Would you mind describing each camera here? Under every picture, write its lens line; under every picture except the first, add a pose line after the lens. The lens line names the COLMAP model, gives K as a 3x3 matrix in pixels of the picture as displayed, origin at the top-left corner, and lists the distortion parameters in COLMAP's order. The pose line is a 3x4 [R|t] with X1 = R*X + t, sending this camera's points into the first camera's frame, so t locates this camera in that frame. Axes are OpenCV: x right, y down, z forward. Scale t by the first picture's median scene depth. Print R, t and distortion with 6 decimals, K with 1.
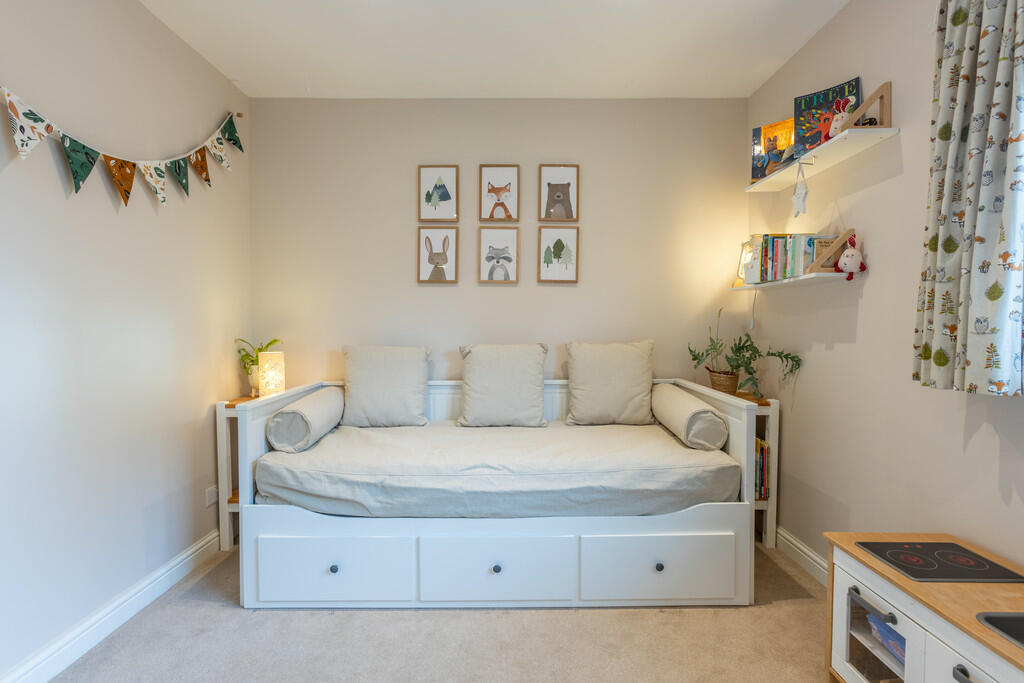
lens RADIAL K [[473.0, 0, 510.4], [0, 473.0, 341.8], [0, 0, 1]] dist [-0.012218, 0.008465]
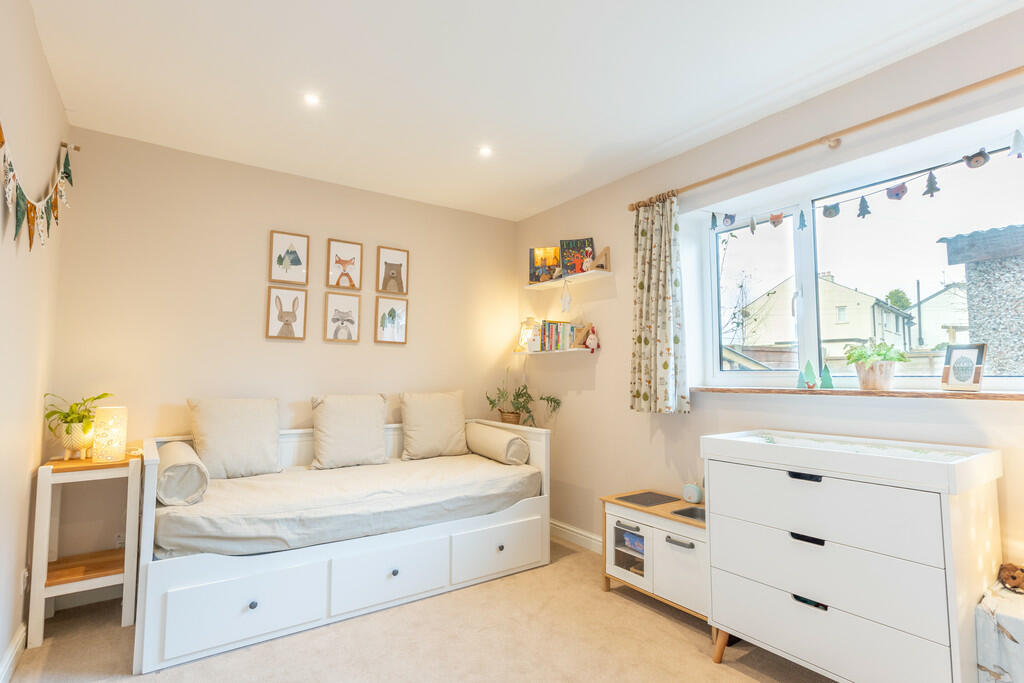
lens RADIAL K [[497.8, 0, 494.1], [0, 497.8, 348.9], [0, 0, 1]] dist [-0.000363, 0.003410]
pose [[0.833651, 0.035341, 0.551159, -0.548356], [0.013758, 0.996312, -0.084694, 0.001294], [-0.552120, 0.078188, 0.830090, -0.290599]]
